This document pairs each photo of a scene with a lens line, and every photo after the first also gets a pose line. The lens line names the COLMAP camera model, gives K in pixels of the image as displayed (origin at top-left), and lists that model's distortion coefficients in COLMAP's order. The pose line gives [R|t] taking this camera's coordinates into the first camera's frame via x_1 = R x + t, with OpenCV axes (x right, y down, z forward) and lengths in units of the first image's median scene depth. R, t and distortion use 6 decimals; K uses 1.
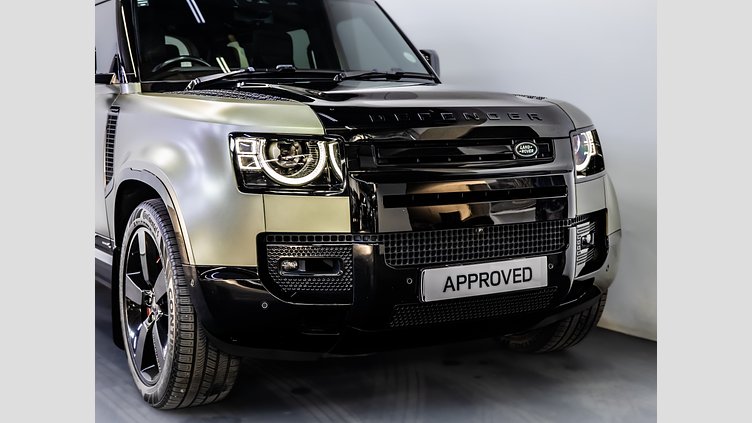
lens RADIAL K [[1103.2, 0, 376.8], [0, 1103.2, 205.2], [0, 0, 1]] dist [0.058484, 0.000000]
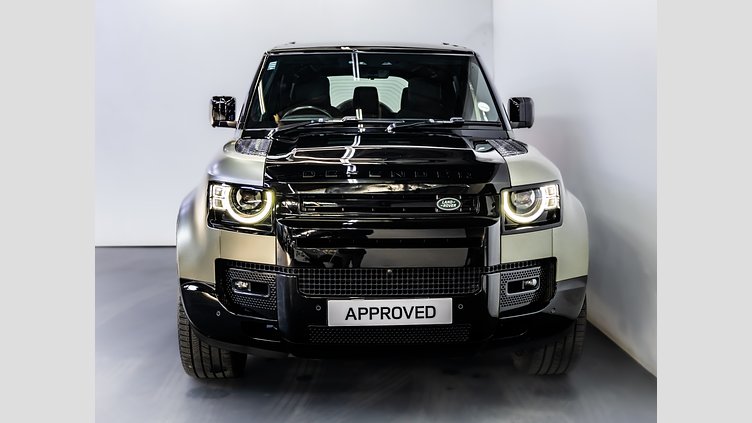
lens RADIAL K [[901.4, 0, 373.6], [0, 901.4, 207.9], [0, 0, 1]] dist [-0.092031, 0.000000]
pose [[0.884589, 0.064471, -0.461895, 0.518860], [-0.050280, 0.997810, 0.042980, -0.085635], [0.463654, -0.014796, 0.885893, 0.131732]]
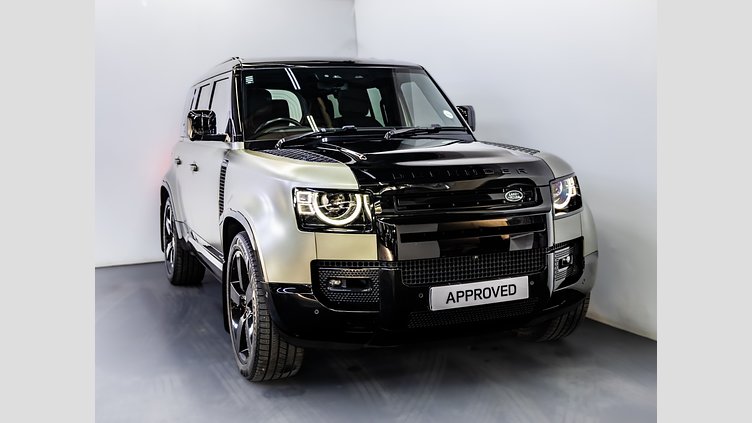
lens RADIAL K [[890.6, 0, 369.7], [0, 890.6, 190.0], [0, 0, 1]] dist [-0.017549, 0.000000]
pose [[0.990860, -0.002350, -0.134875, 0.111165], [0.002361, 0.999997, -0.000077, -0.059934], [0.134875, -0.000242, 0.990863, -0.101837]]
